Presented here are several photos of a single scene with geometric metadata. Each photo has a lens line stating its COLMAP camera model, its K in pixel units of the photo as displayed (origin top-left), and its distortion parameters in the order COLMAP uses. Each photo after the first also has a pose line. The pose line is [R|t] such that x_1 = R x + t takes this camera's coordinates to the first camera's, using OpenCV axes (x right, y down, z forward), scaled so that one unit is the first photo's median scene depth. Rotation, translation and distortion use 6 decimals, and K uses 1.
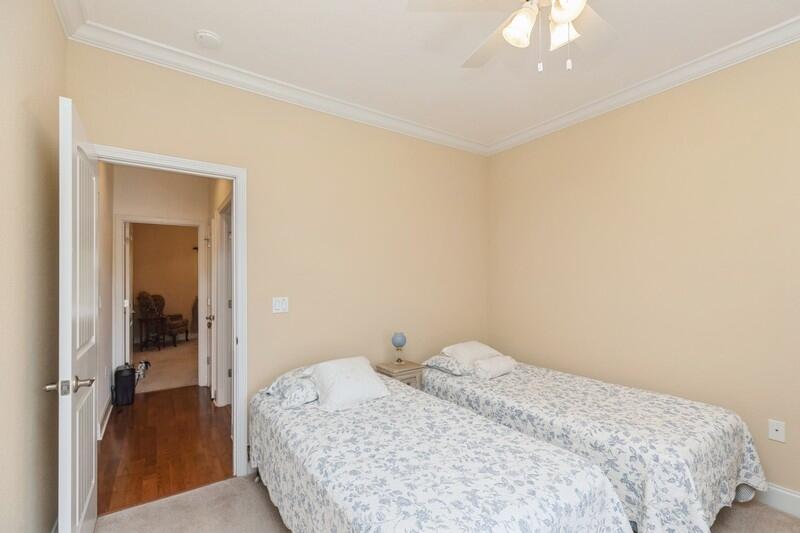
lens RADIAL K [[355.9, 0, 404.5], [0, 355.9, 276.4], [0, 0, 1]] dist [0.001336, 0.000202]
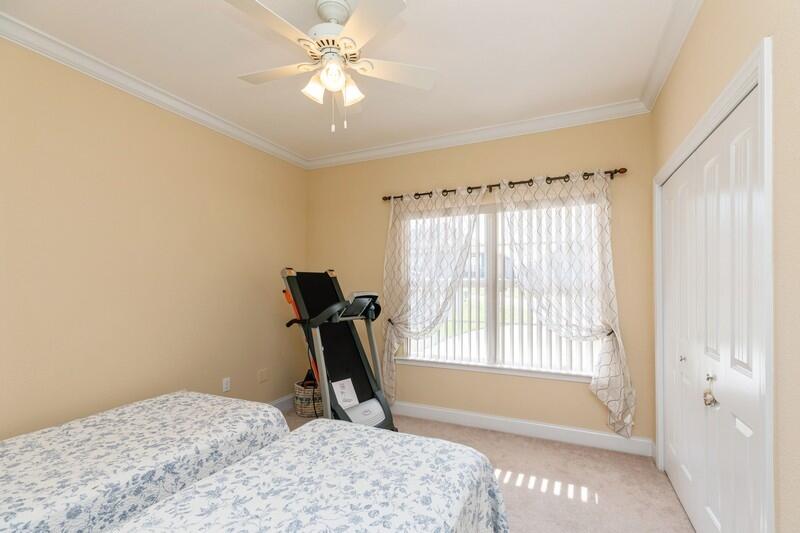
lens RADIAL K [[355.9, 0, 404.5], [0, 355.9, 276.4], [0, 0, 1]] dist [0.001336, 0.000202]
pose [[-0.497765, 0.024595, 0.866963, -0.626254], [0.001059, 0.999614, -0.027750, 0.009504], [-0.867311, -0.012895, -0.497599, 1.040796]]
